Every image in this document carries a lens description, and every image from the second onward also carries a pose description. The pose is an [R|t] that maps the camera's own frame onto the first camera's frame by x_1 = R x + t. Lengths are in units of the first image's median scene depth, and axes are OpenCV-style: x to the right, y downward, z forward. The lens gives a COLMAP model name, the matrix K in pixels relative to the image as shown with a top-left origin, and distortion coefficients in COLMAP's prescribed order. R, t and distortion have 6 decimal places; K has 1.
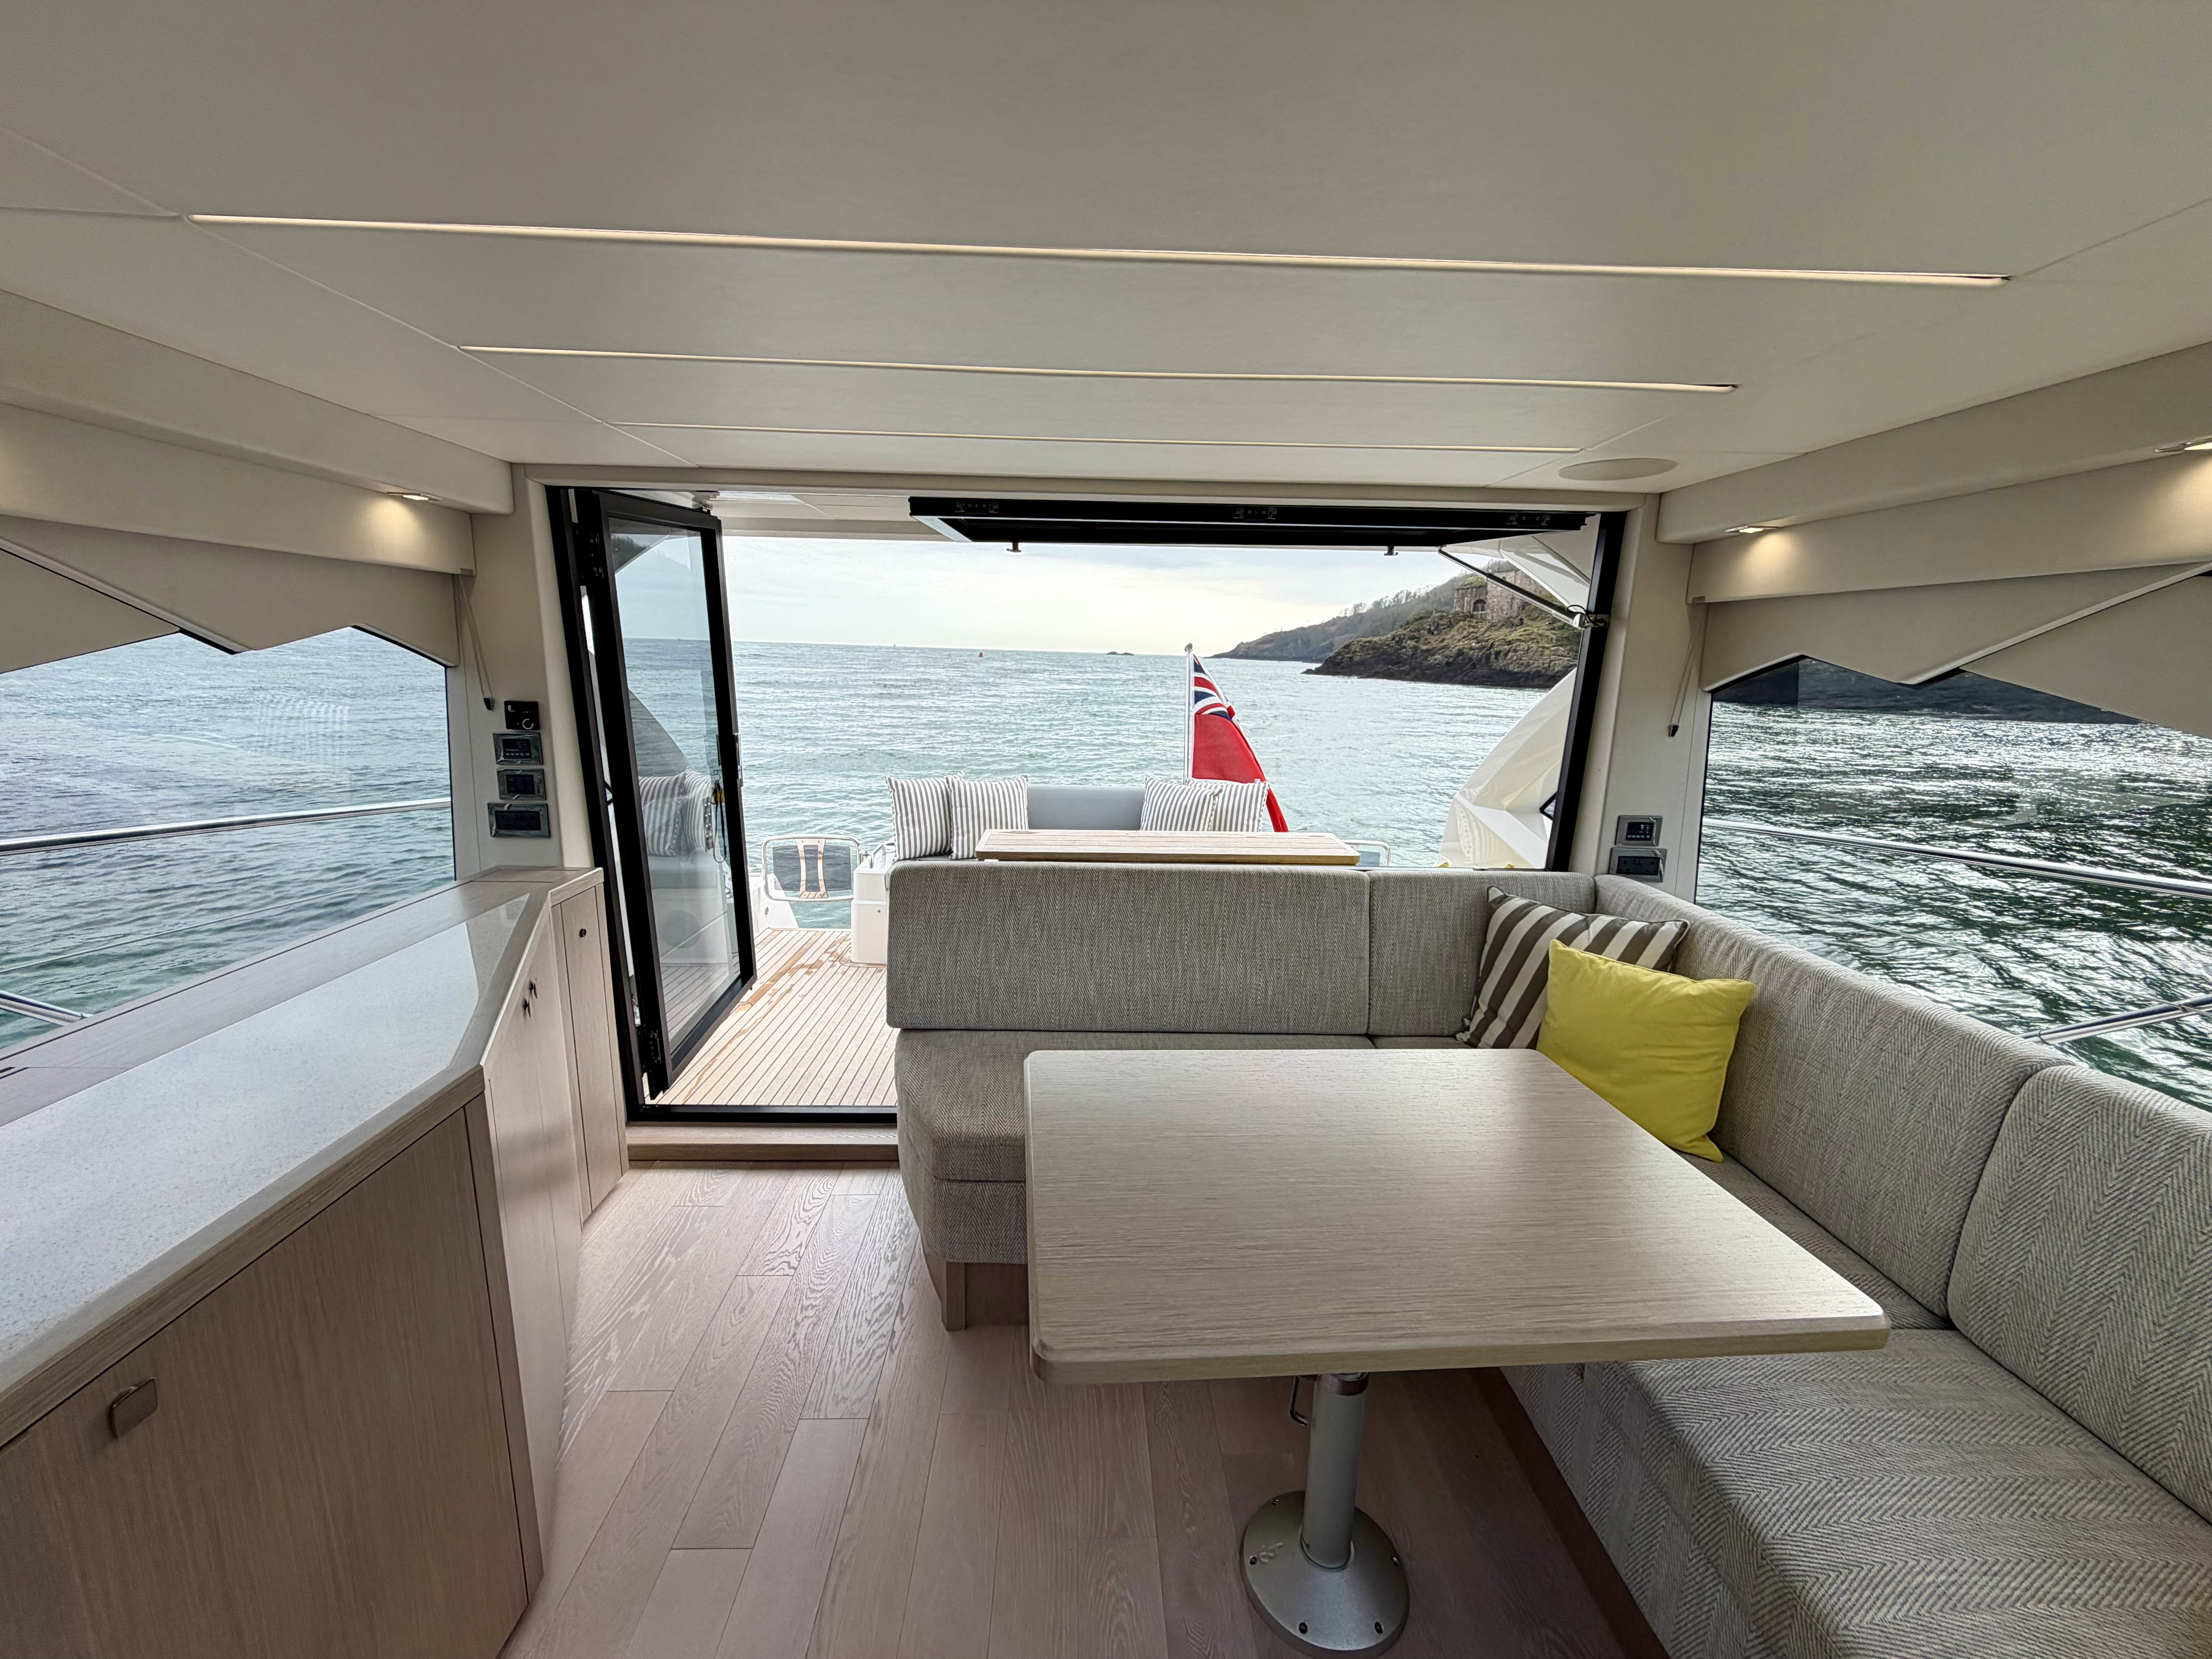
lens RADIAL K [[879.7, 0, 1098.0], [0, 879.7, 832.6], [0, 0, 1]] dist [-0.003552, 0.000618]
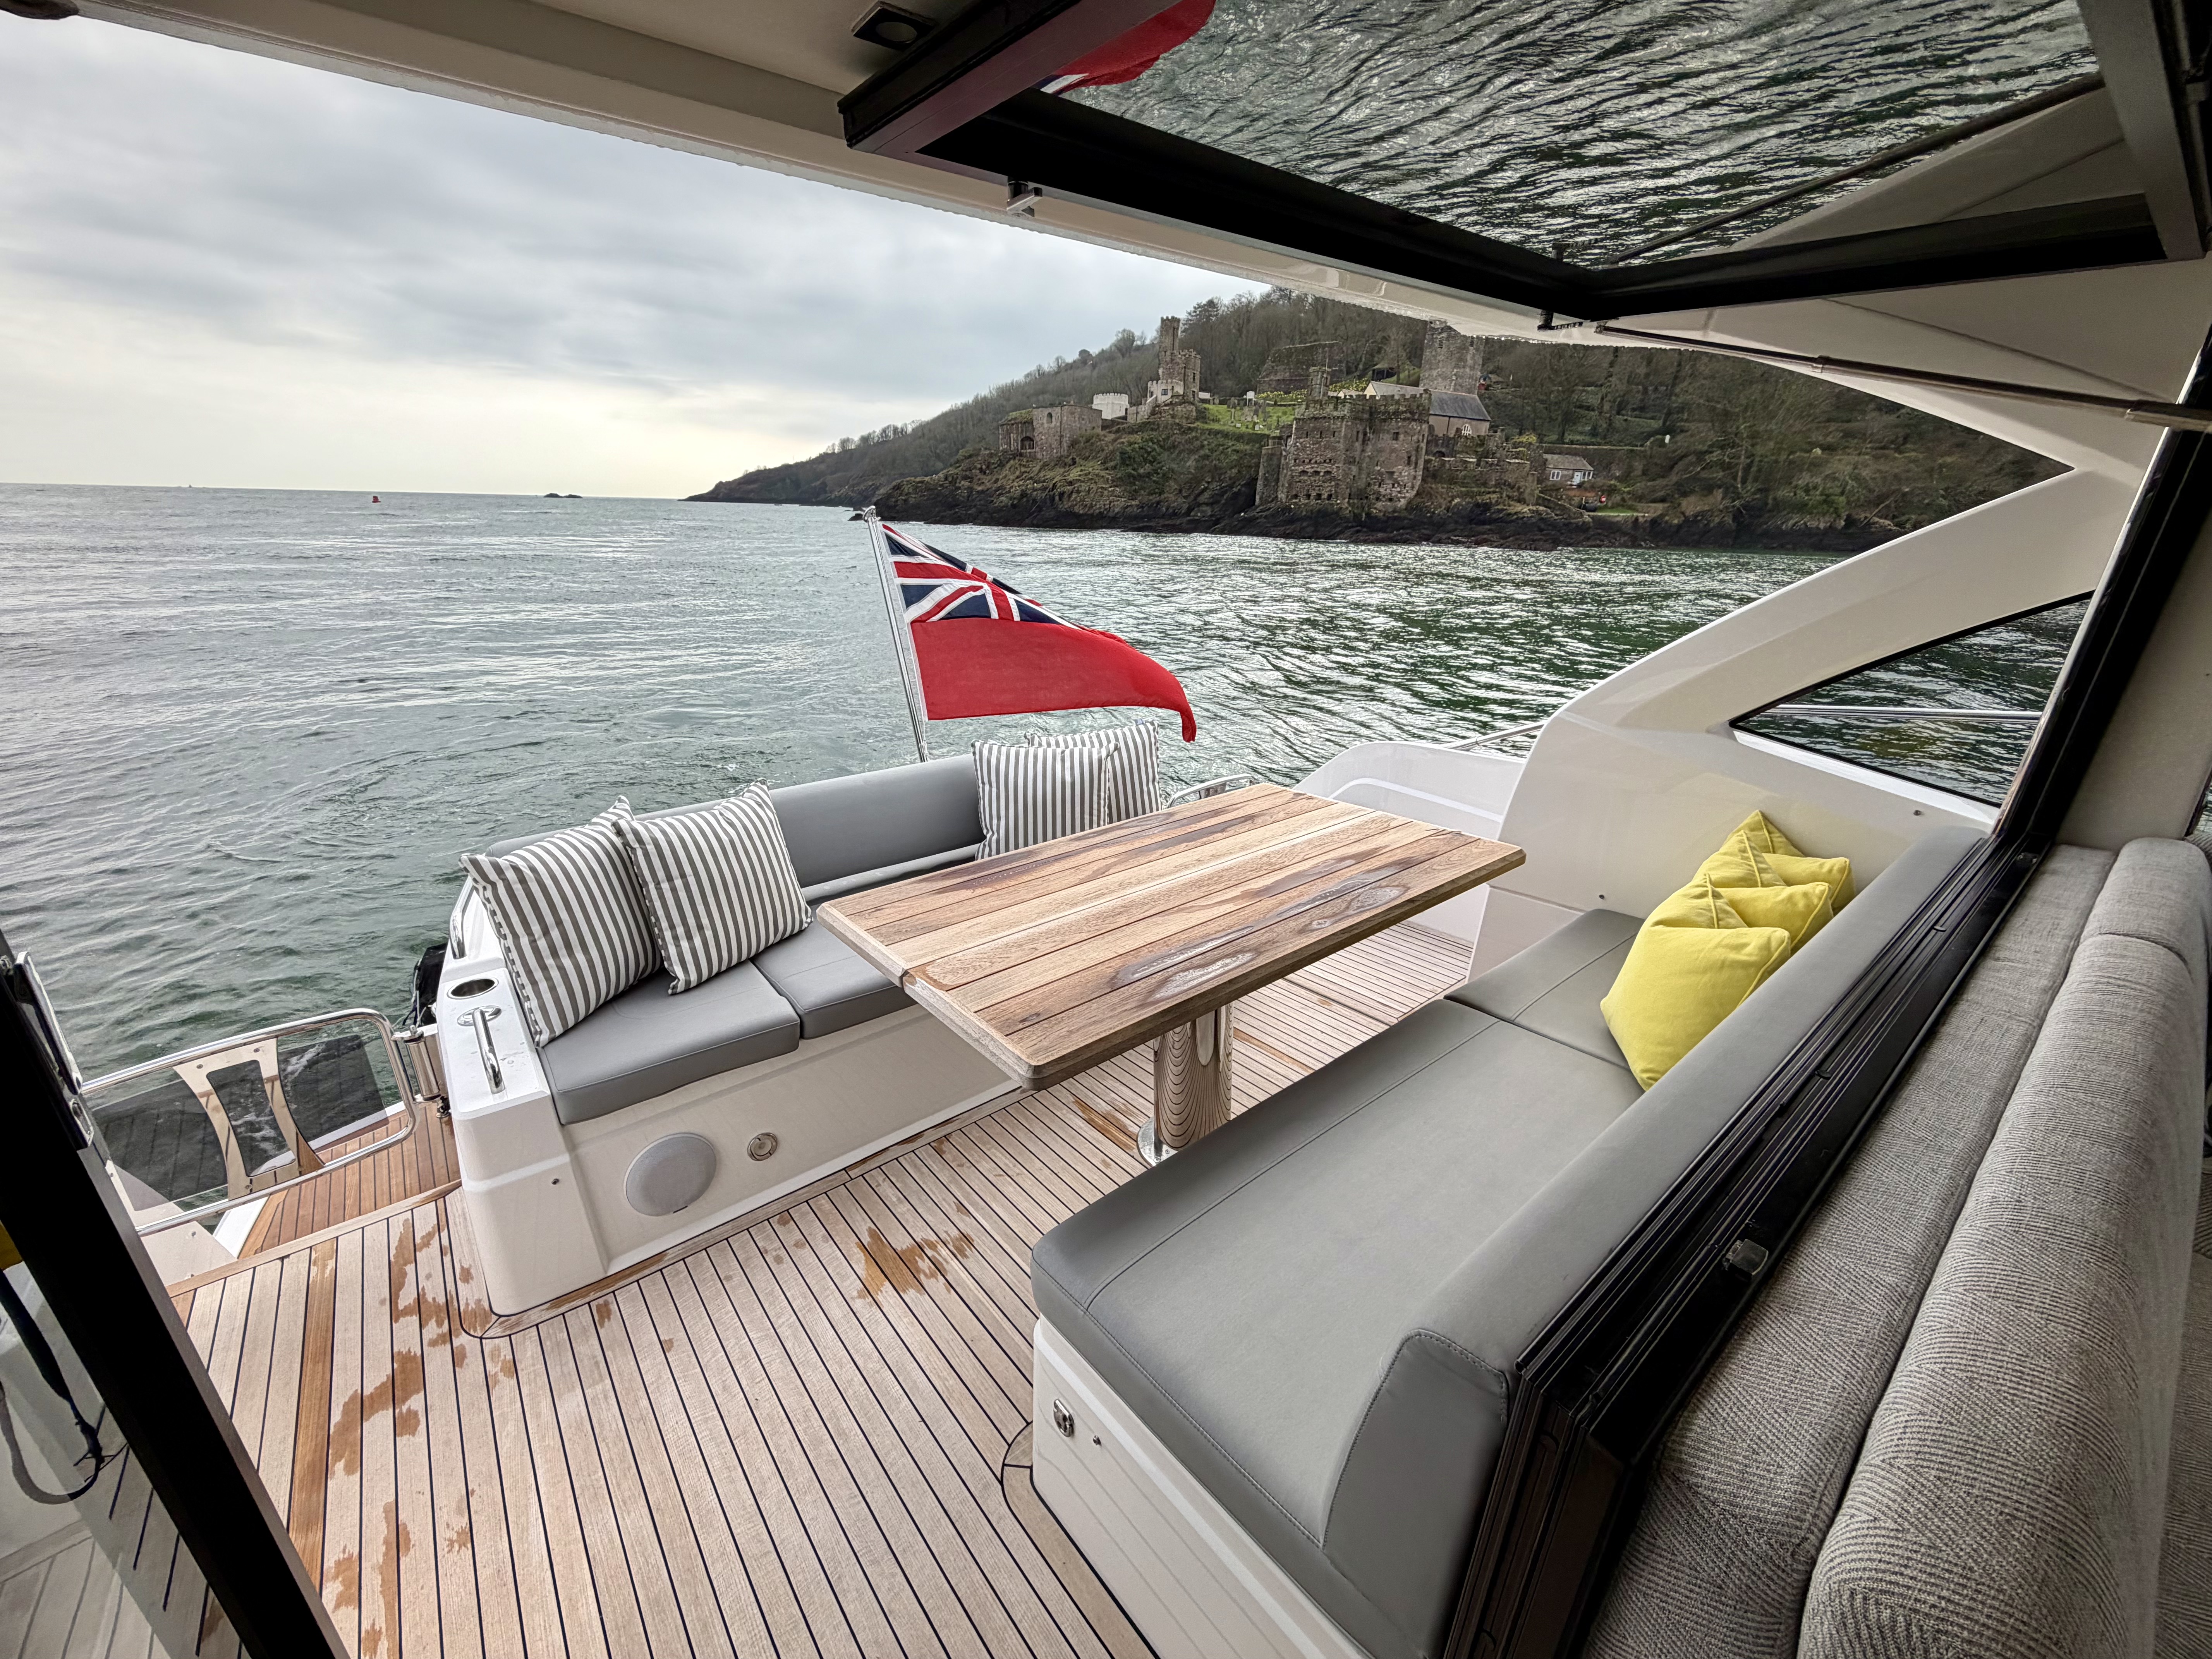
lens RADIAL K [[879.7, 0, 1099.1], [0, 879.7, 827.8], [0, 0, 1]] dist [-0.003552, 0.000618]
pose [[0.795101, -0.225369, 0.563048, -0.449714], [0.151409, 0.972757, 0.175551, -0.199619], [-0.587273, -0.054330, 0.807564, 0.977284]]
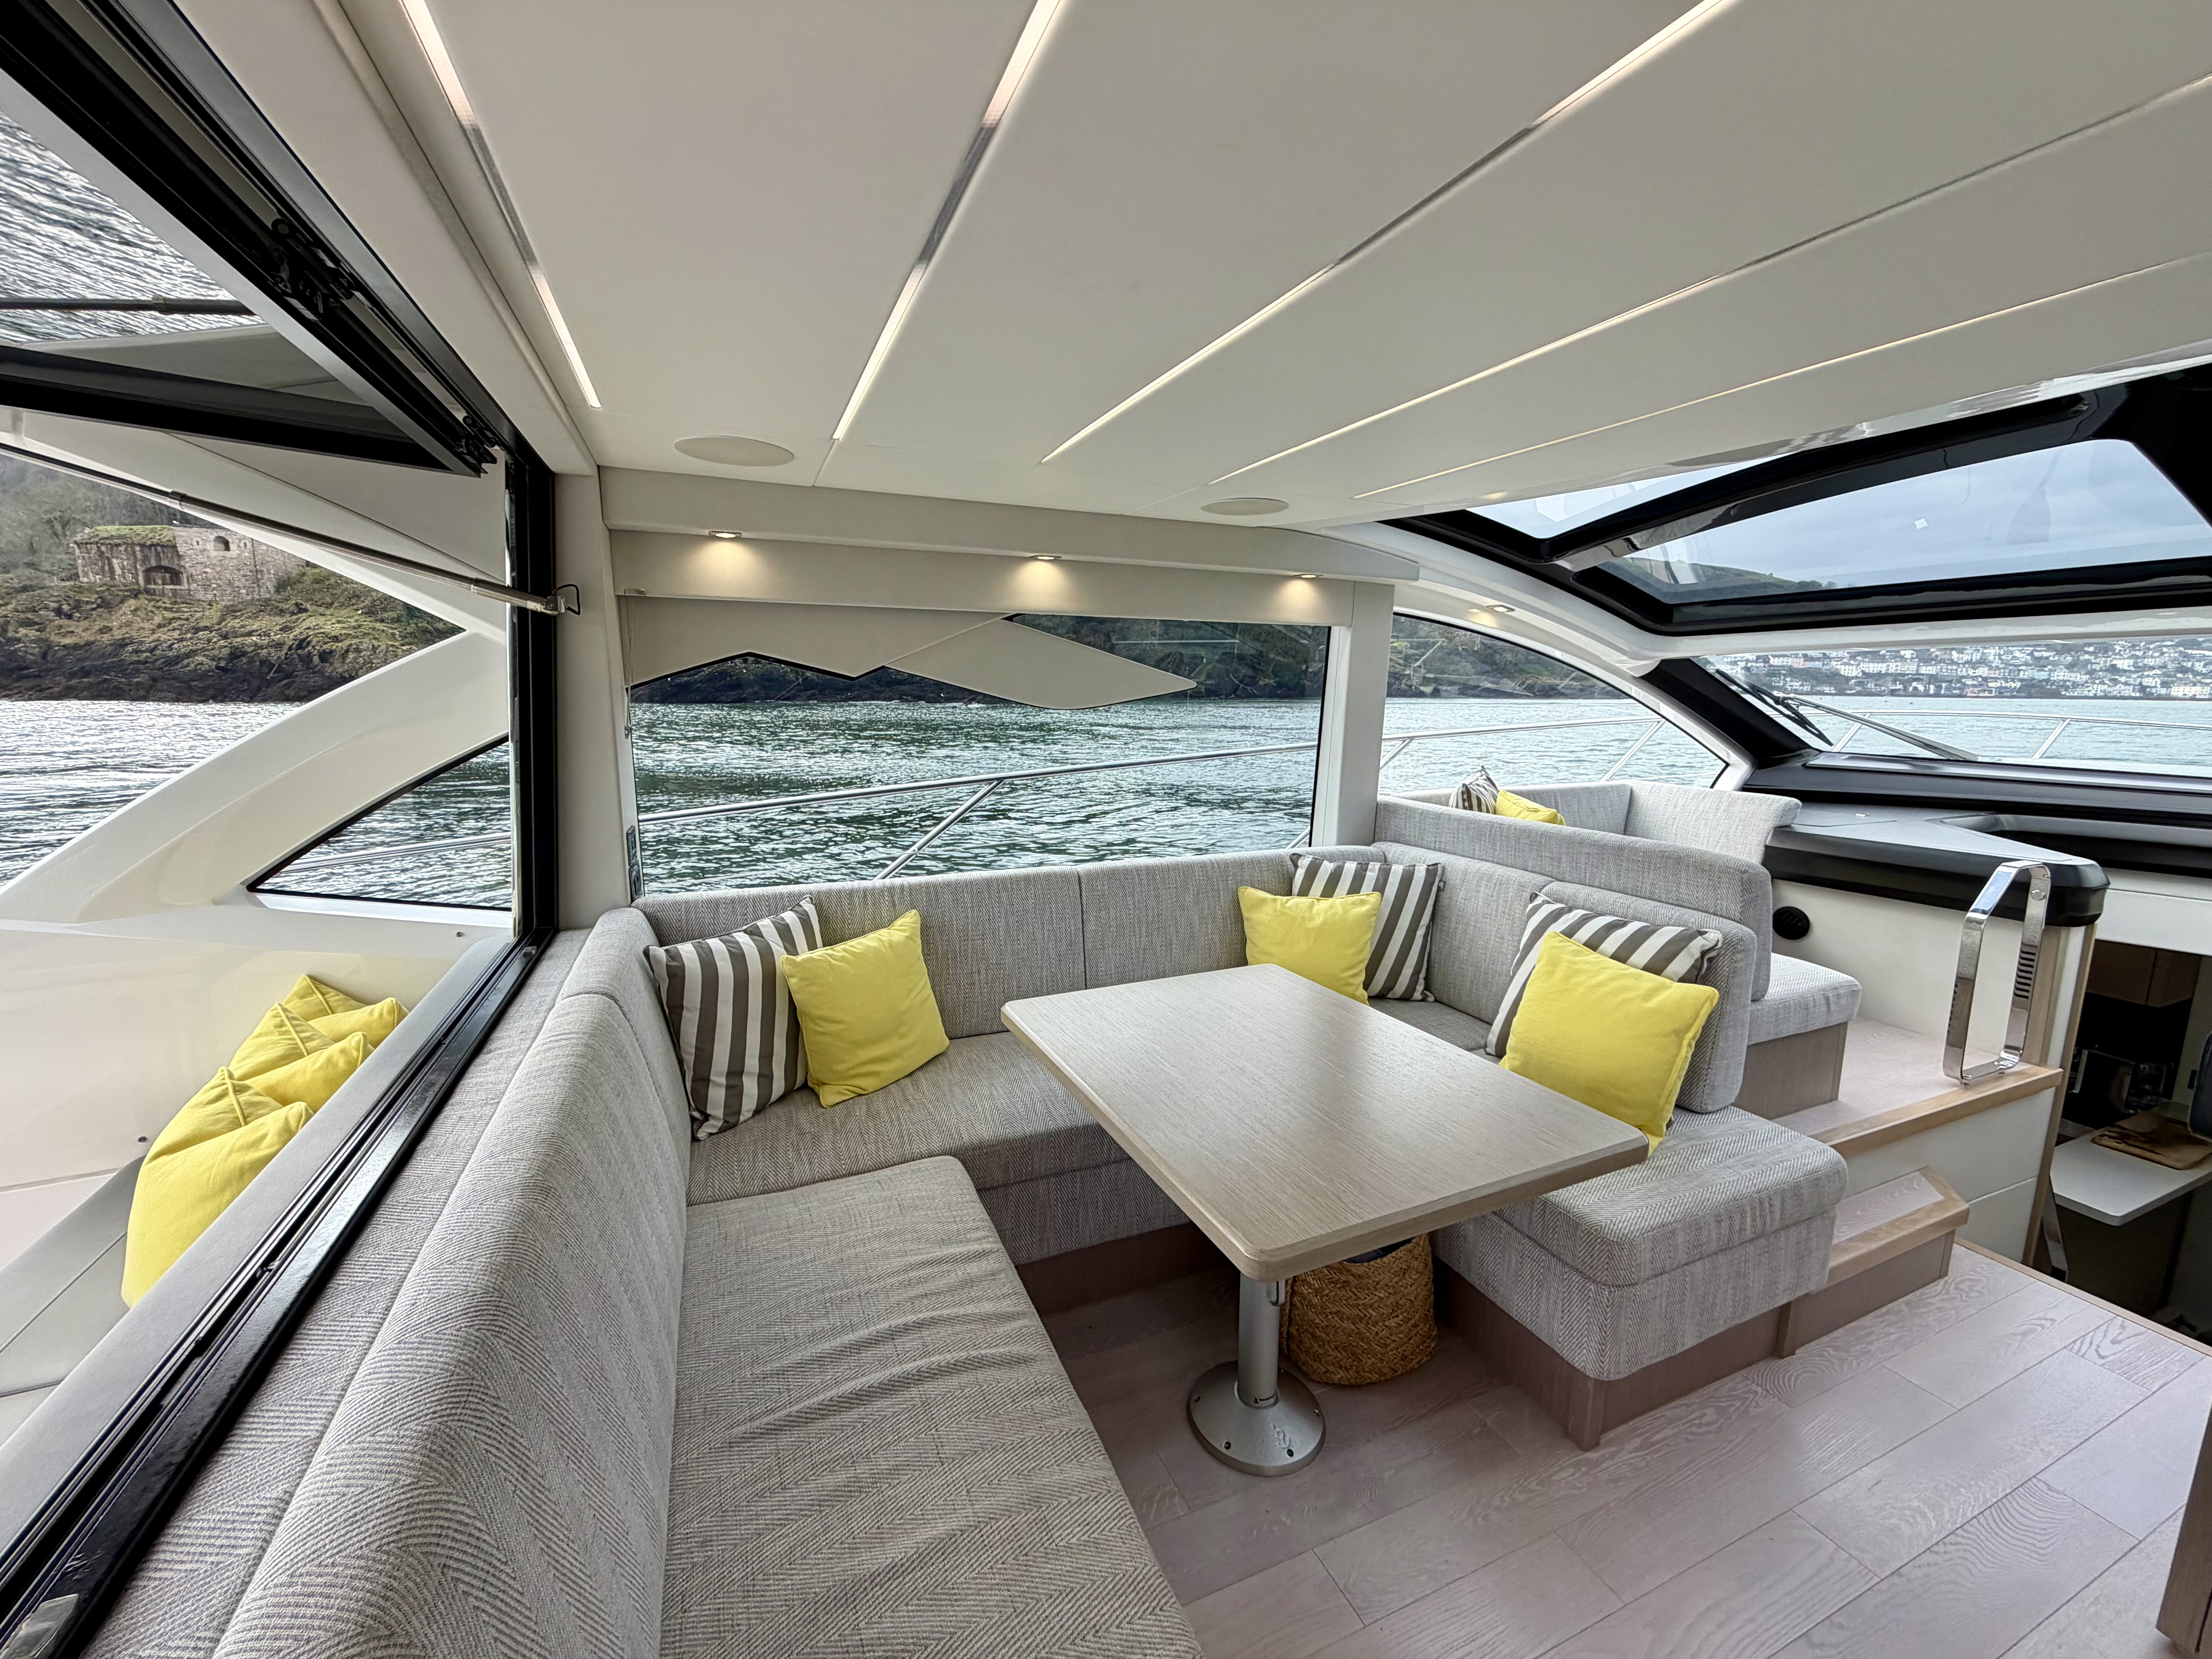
lens RADIAL K [[879.7, 0, 1101.6], [0, 879.7, 832.0], [0, 0, 1]] dist [-0.003552, 0.000618]
pose [[-0.370965, -0.177199, 0.911584, -0.390567], [0.163135, 0.953926, 0.251817, -0.165534], [-0.914206, 0.242127, -0.324965, 0.864670]]
